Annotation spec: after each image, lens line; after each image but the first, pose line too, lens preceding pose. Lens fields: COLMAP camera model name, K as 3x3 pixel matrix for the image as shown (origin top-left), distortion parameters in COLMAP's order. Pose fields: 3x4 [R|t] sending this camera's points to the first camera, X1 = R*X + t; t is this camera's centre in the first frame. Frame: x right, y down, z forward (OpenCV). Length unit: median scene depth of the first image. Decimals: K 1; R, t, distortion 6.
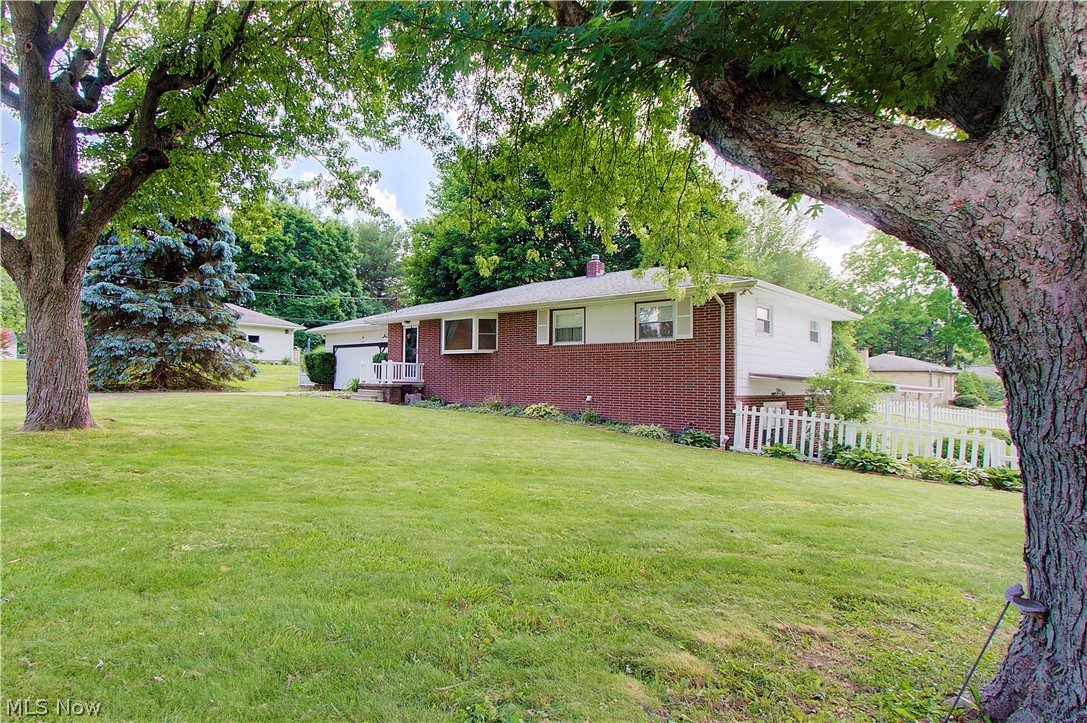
lens RADIAL K [[499.1, 0, 520.5], [0, 499.1, 366.2], [0, 0, 1]] dist [-0.008346, 0.001237]
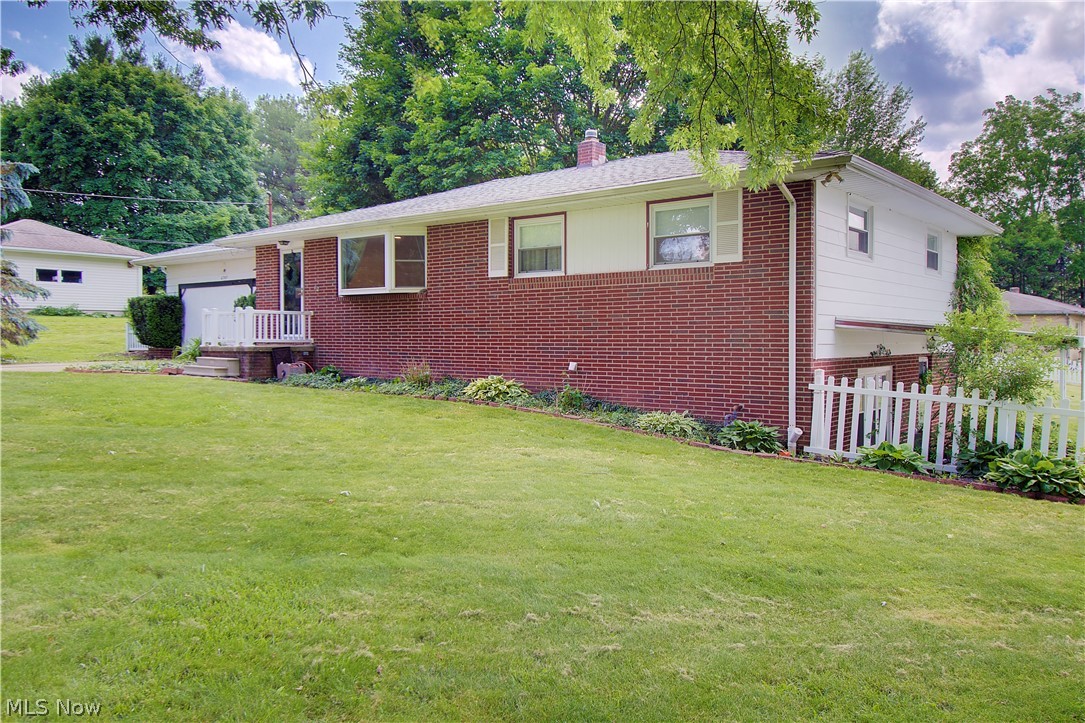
lens RADIAL K [[918.5, 0, 539.3], [0, 918.5, 364.2], [0, 0, 1]] dist [0.038761, -0.015653]
pose [[0.992982, -0.019199, 0.116694, -0.051973], [0.012627, 0.998306, 0.056800, -0.001827], [-0.117587, -0.054928, 0.991542, -0.132450]]
